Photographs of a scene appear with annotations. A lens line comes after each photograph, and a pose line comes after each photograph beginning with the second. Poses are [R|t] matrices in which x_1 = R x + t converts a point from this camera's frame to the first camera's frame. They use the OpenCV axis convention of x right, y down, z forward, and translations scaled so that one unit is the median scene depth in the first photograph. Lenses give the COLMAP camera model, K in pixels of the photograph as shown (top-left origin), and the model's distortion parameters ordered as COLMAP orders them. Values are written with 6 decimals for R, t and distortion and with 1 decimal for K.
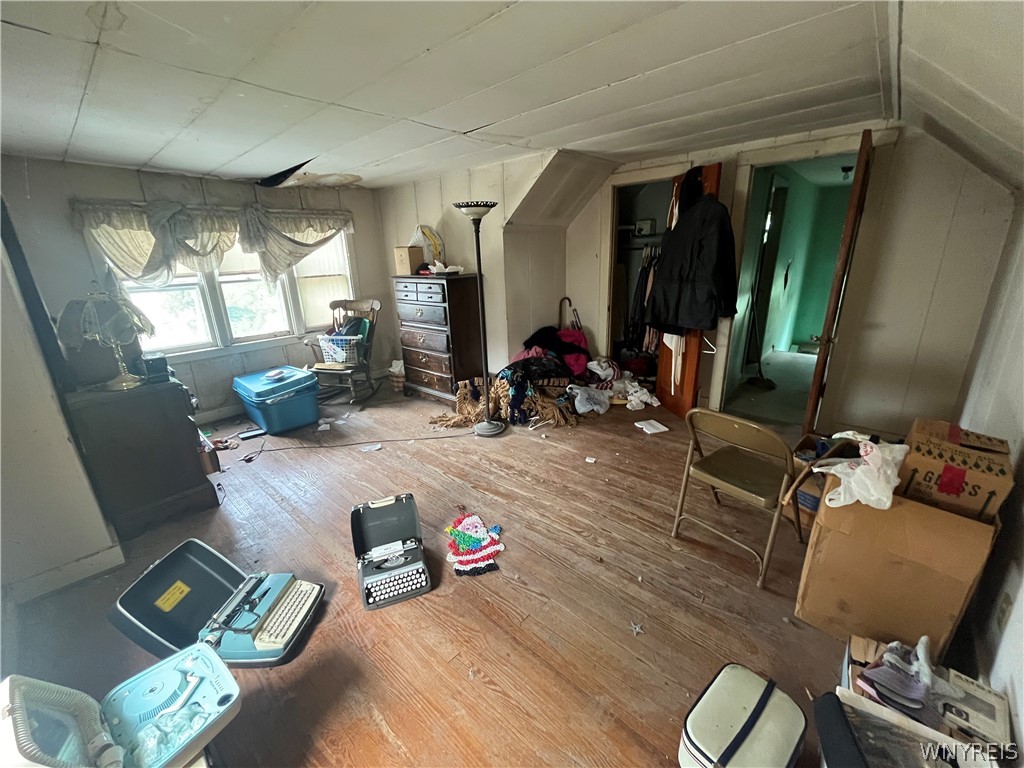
lens RADIAL K [[414.7, 0, 509.4], [0, 414.7, 385.1], [0, 0, 1]] dist [-0.000688, -0.000222]
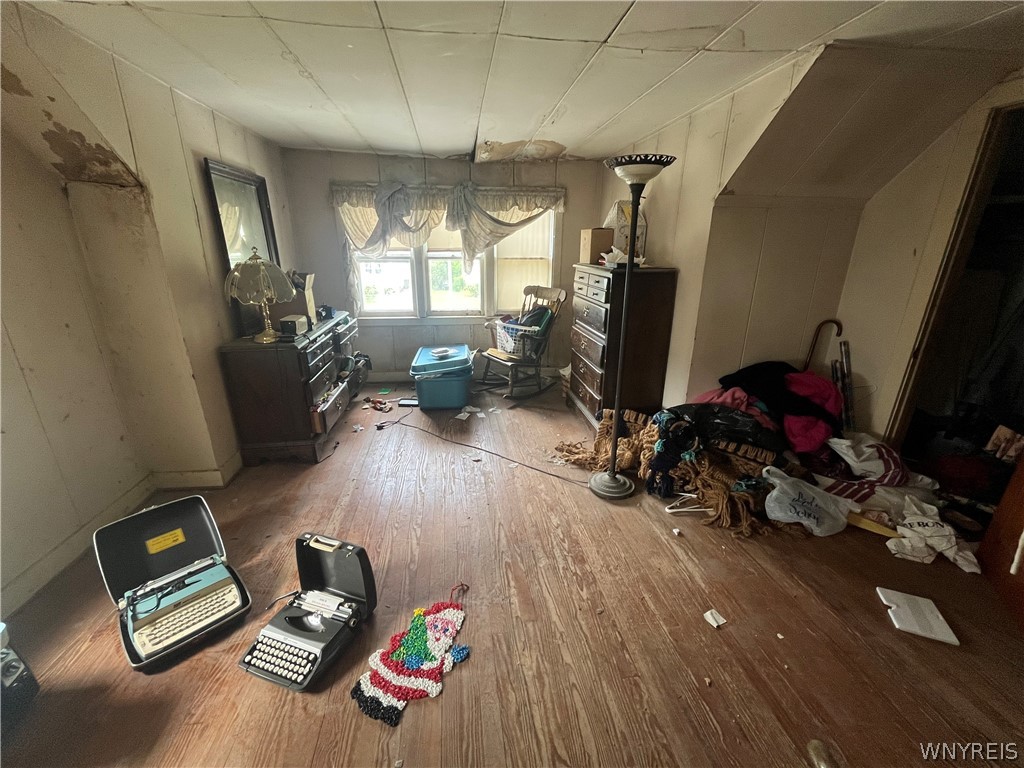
lens RADIAL K [[414.7, 0, 514.1], [0, 414.7, 384.0], [0, 0, 1]] dist [-0.000688, -0.000222]
pose [[0.764485, 0.242930, -0.597116, 0.199066], [-0.227779, 0.968321, 0.102326, -0.095117], [0.603058, 0.057784, 0.795602, 0.308897]]
